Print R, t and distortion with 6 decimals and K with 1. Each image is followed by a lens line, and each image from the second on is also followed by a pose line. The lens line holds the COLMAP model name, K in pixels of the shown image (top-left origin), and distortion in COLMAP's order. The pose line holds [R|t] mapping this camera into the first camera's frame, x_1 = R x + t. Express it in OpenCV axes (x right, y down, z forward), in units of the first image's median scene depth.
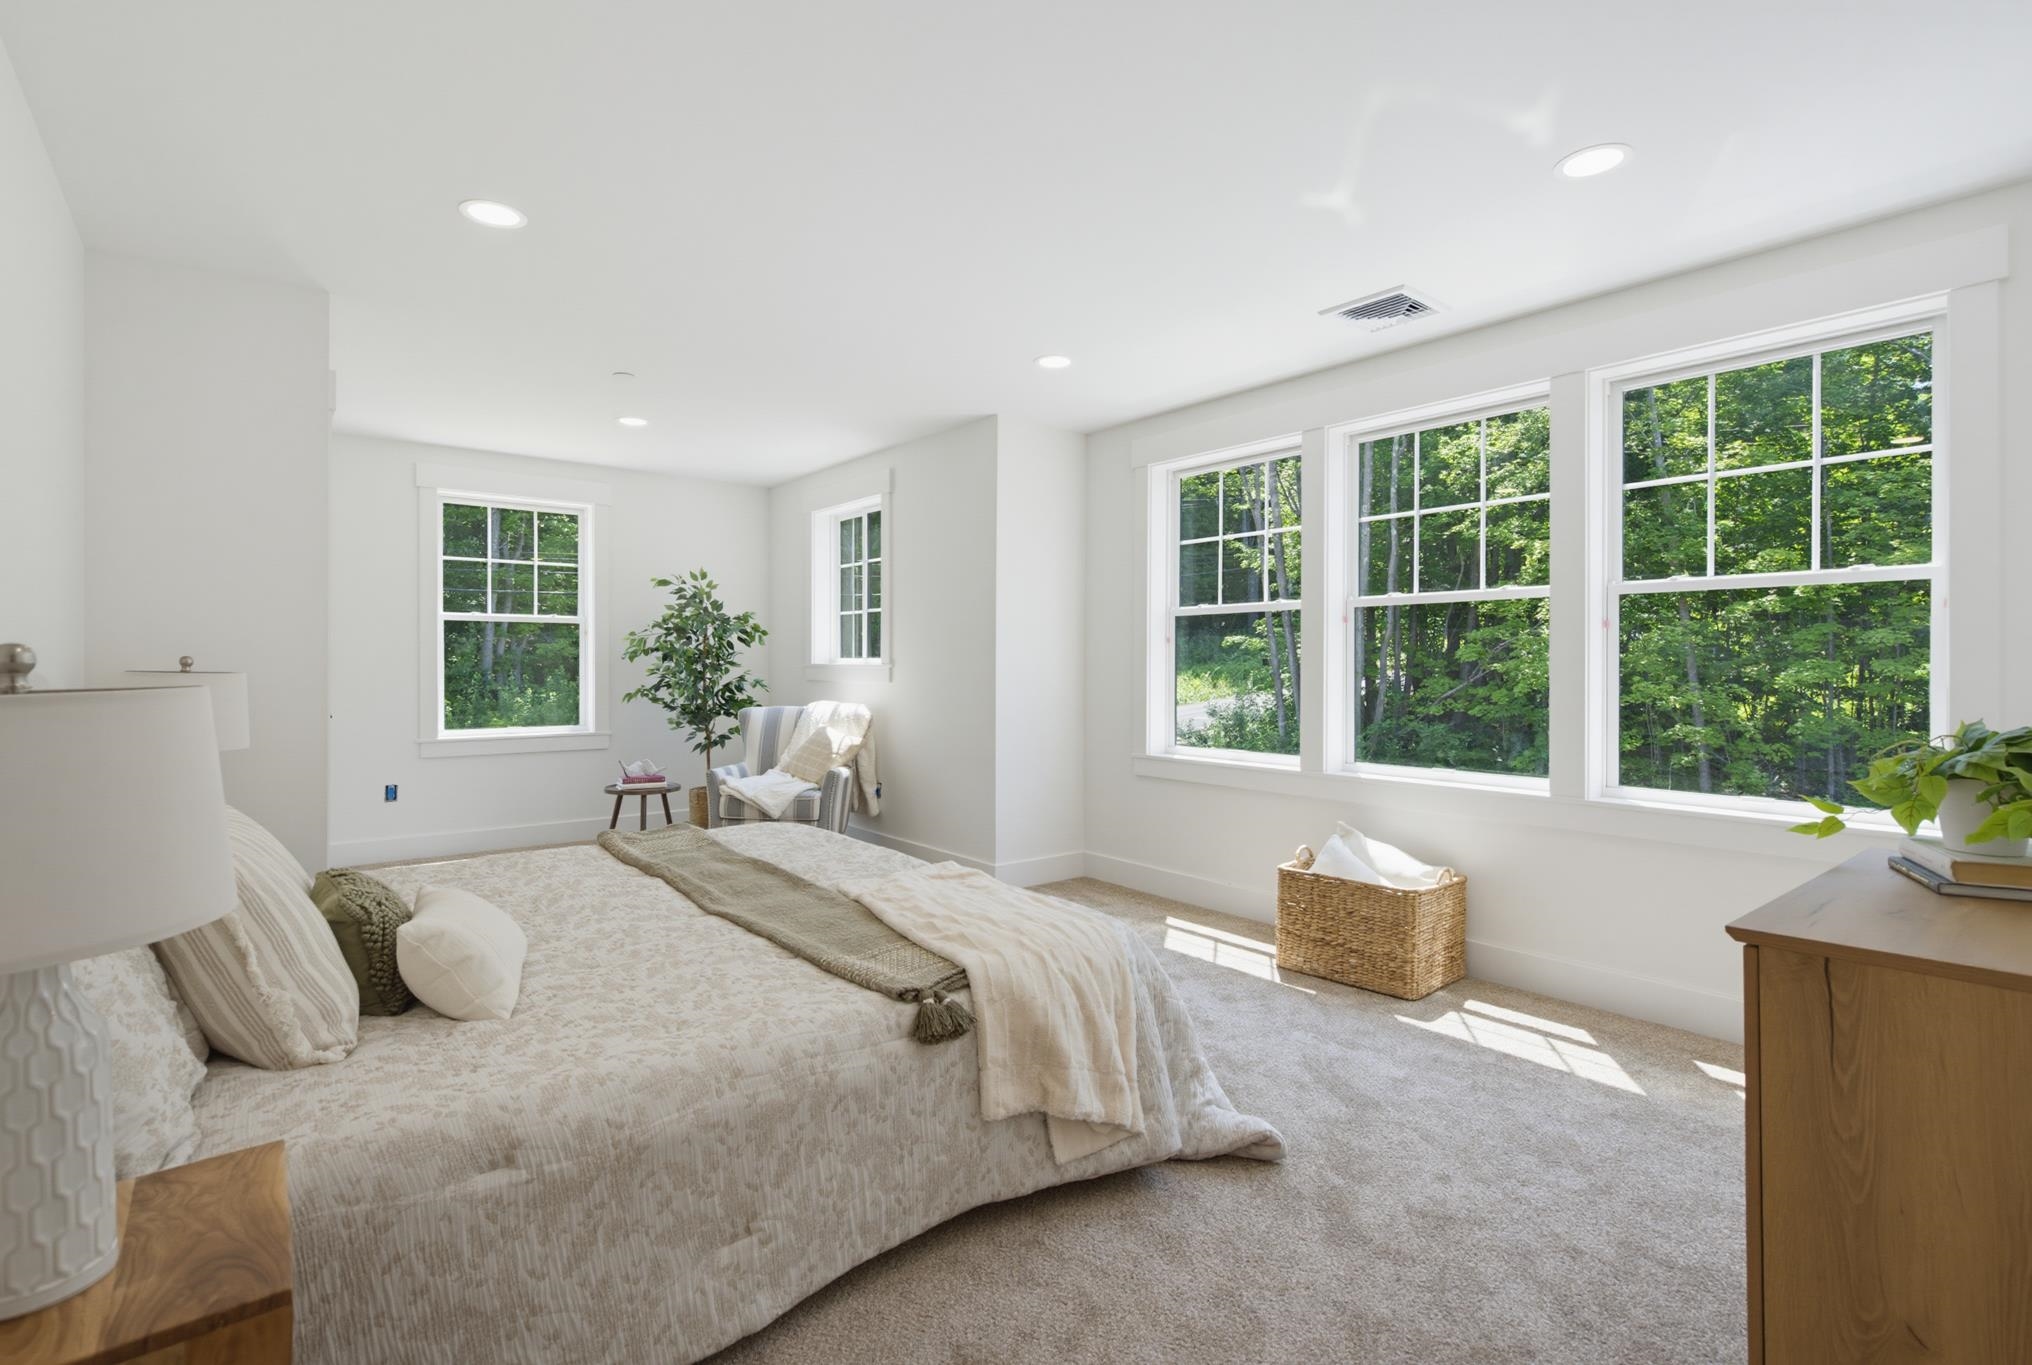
lens RADIAL K [[924.5, 0, 1016.0], [0, 924.5, 682.5], [0, 0, 1]] dist [0.000640, -0.000077]
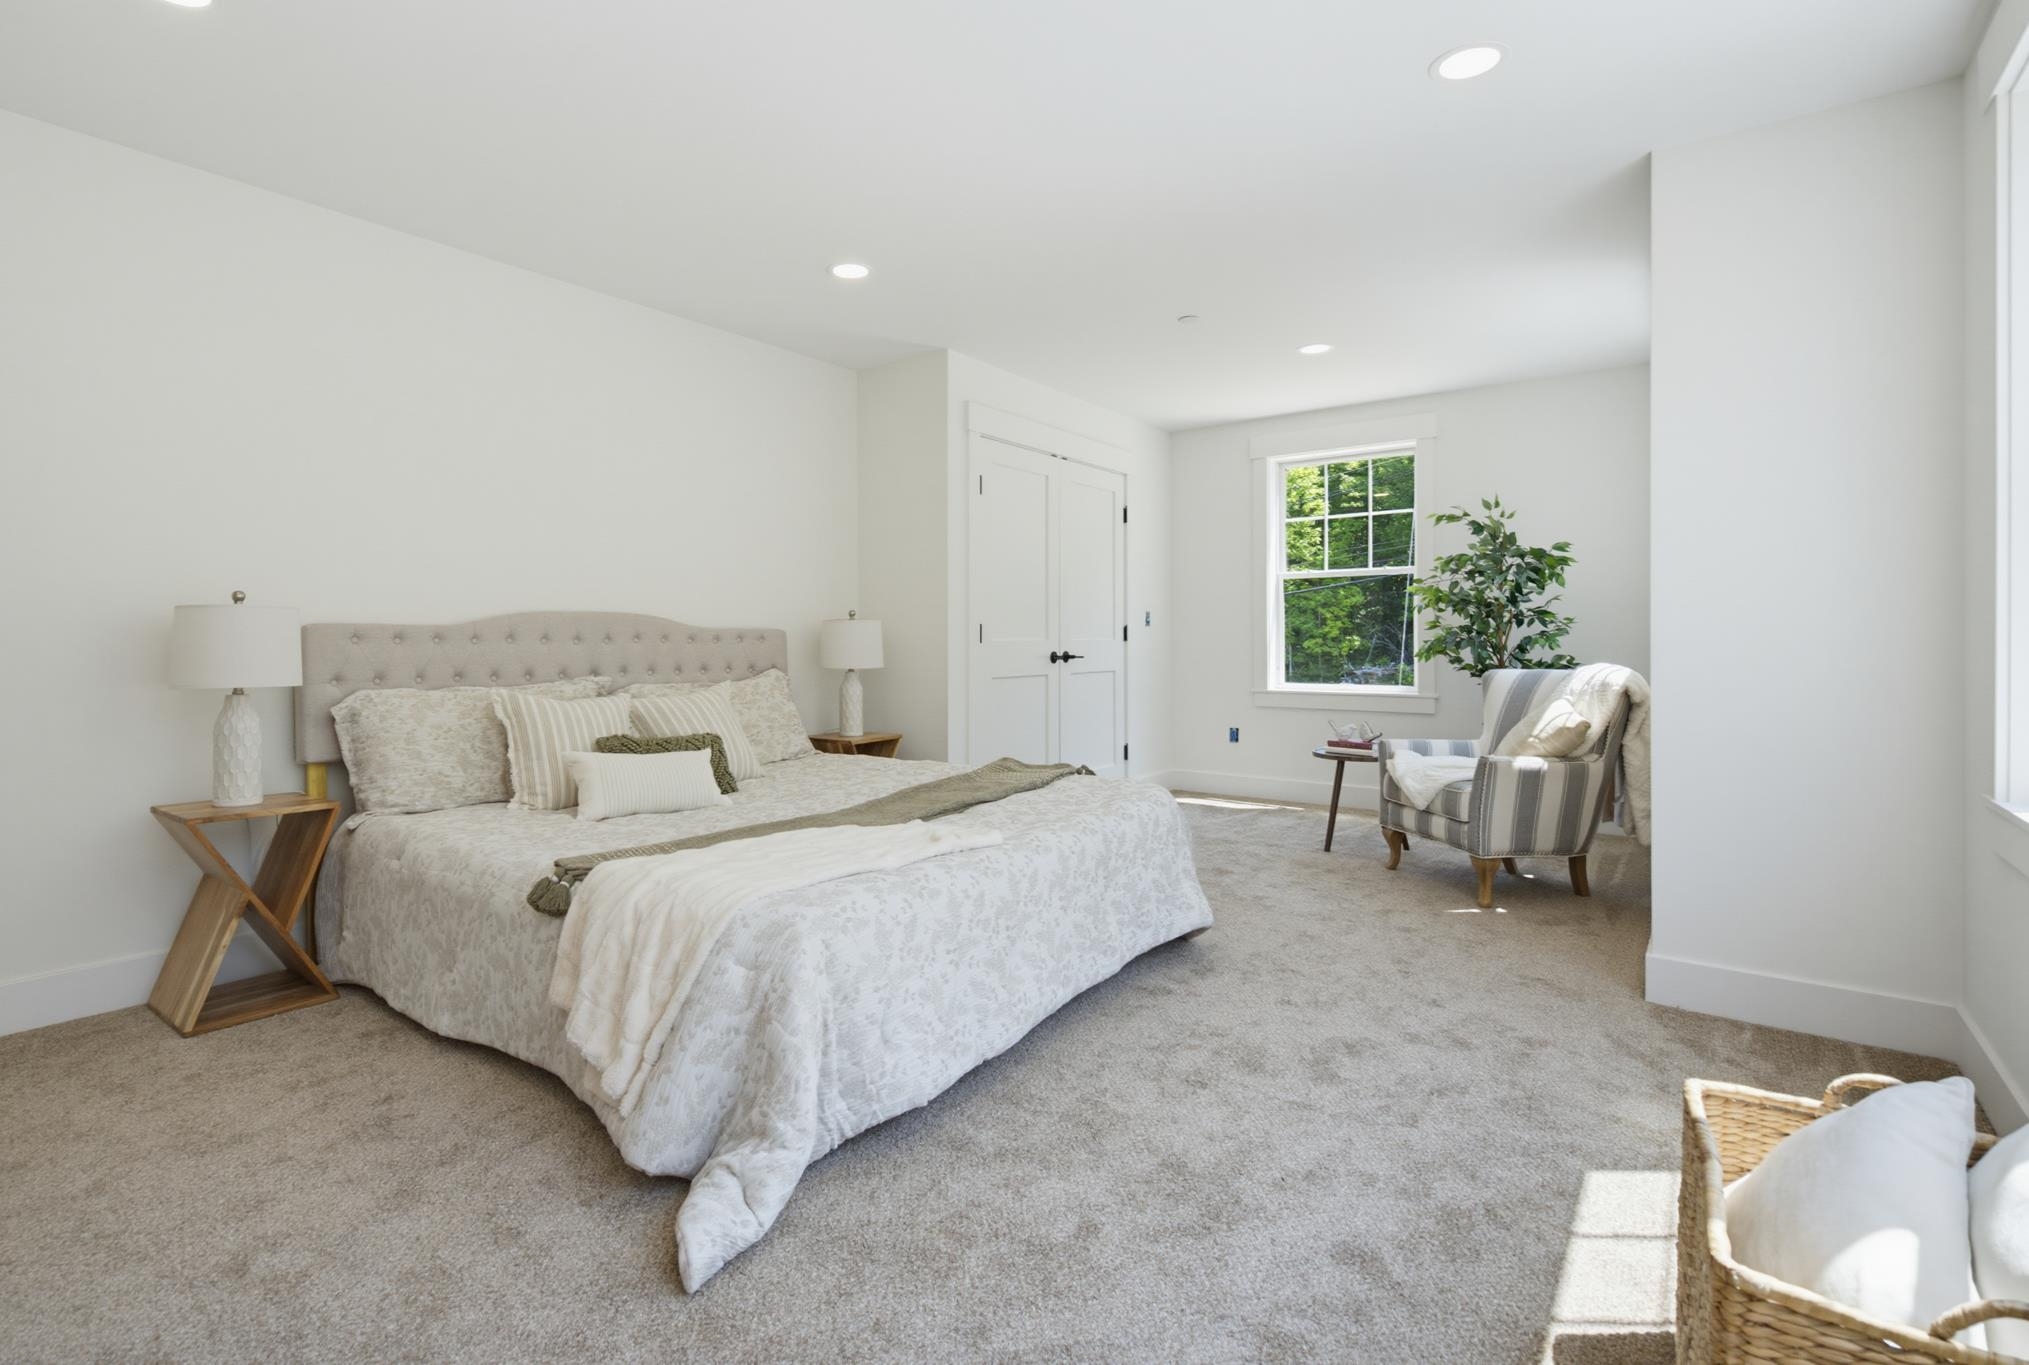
lens RADIAL K [[977.8, 0, 970.5], [0, 977.8, 642.8], [0, 0, 1]] dist [0.001288, -0.000020]
pose [[0.222932, 0.001484, -0.974833, 0.397010], [-0.014789, 0.999889, -0.001860, 0.013115], [0.974722, 0.014831, 0.222929, 0.397004]]
